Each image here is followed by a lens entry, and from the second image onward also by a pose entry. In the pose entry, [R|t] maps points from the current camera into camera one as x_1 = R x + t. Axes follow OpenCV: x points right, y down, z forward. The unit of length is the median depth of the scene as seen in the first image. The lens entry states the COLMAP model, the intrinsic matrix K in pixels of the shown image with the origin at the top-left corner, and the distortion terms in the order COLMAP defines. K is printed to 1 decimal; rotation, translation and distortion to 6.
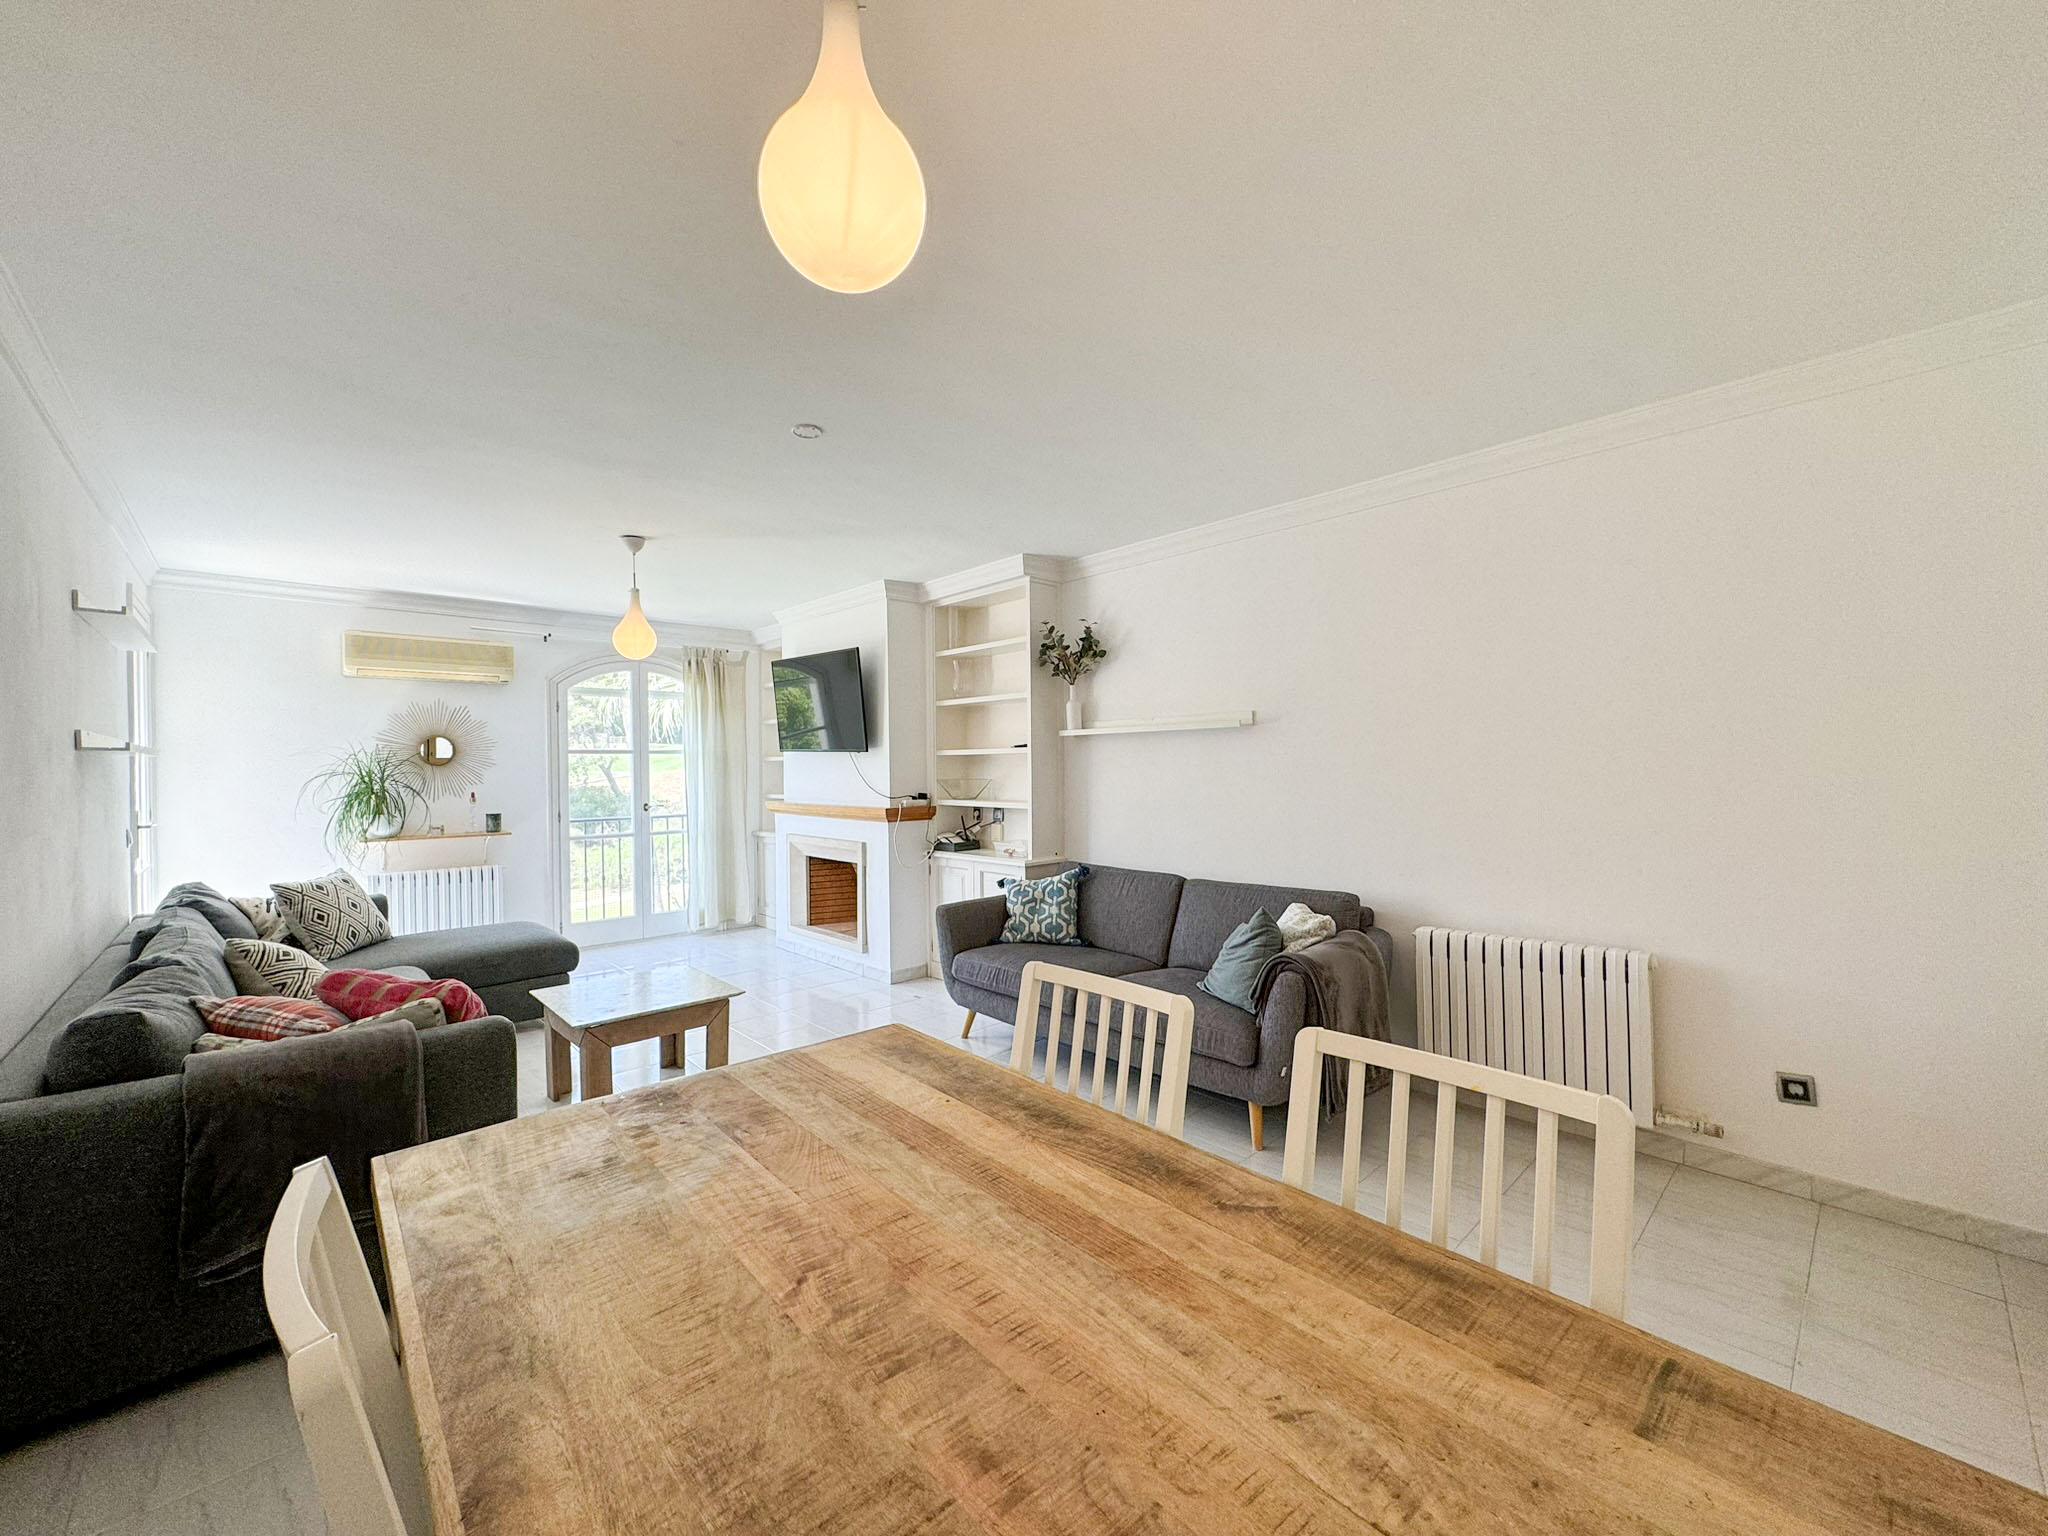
lens RADIAL K [[811.3, 0, 1024.0], [0, 811.3, 768.0], [0, 0, 1]] dist [-0.003769, -0.000086]
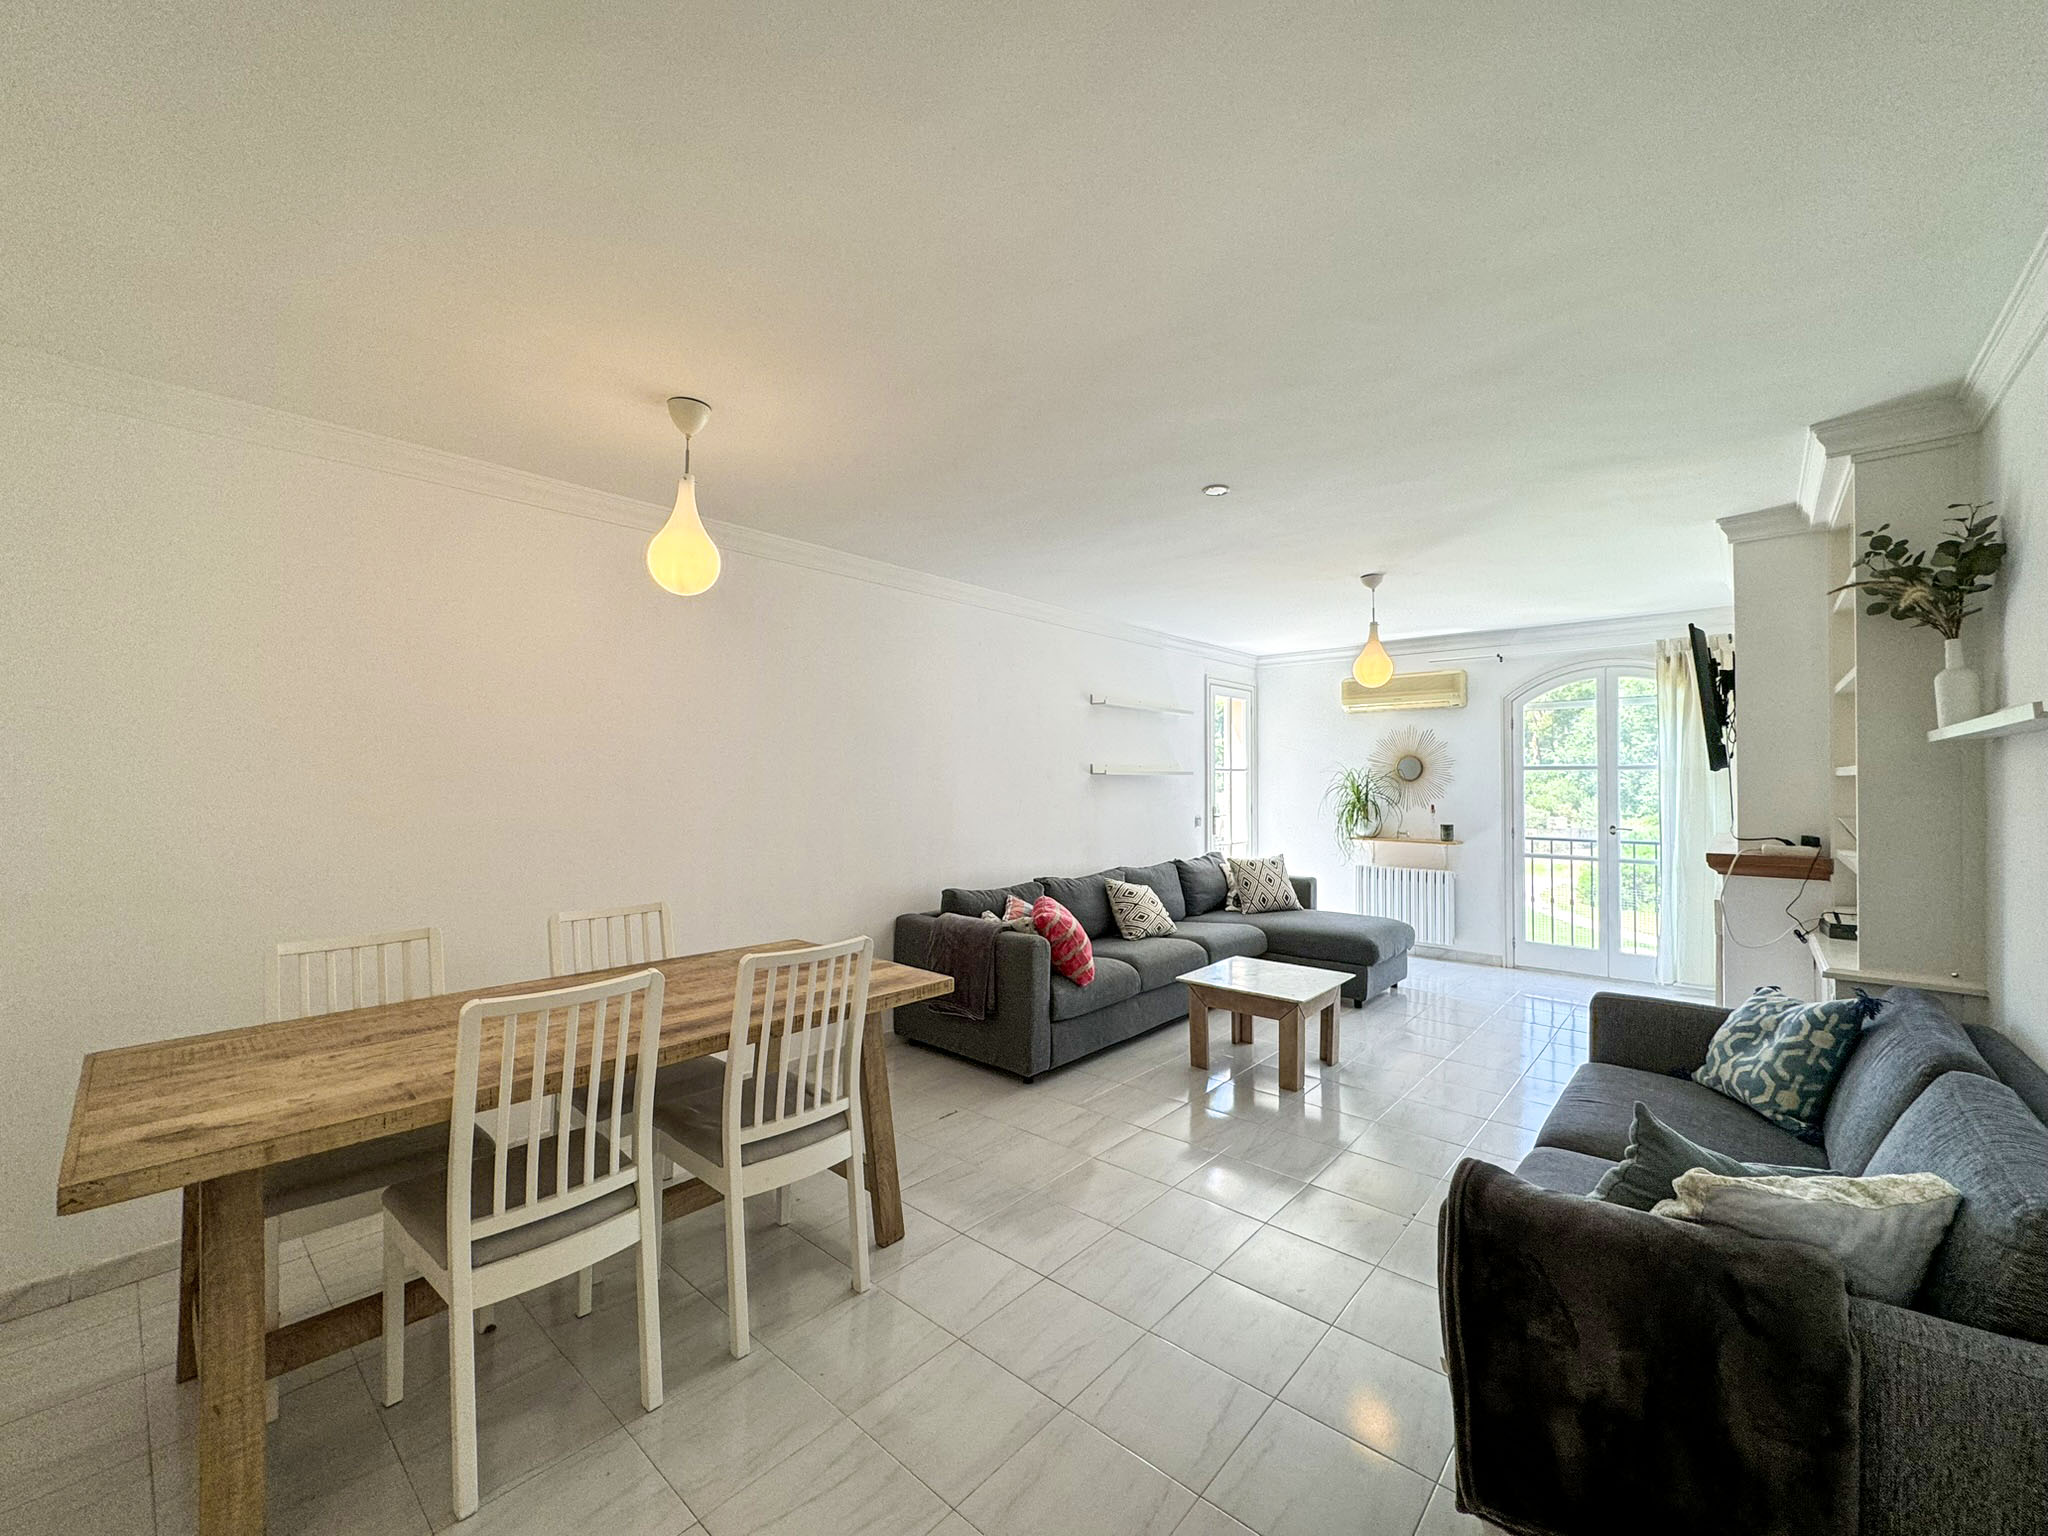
lens RADIAL K [[811.3, 0, 1024.0], [0, 811.3, 768.0], [0, 0, 1]] dist [-0.003769, -0.000086]
pose [[0.100622, -0.002386, -0.994922, 0.432063], [-0.005451, 0.999981, -0.002949, -0.016437], [0.994910, 0.005720, 0.100607, 0.334932]]
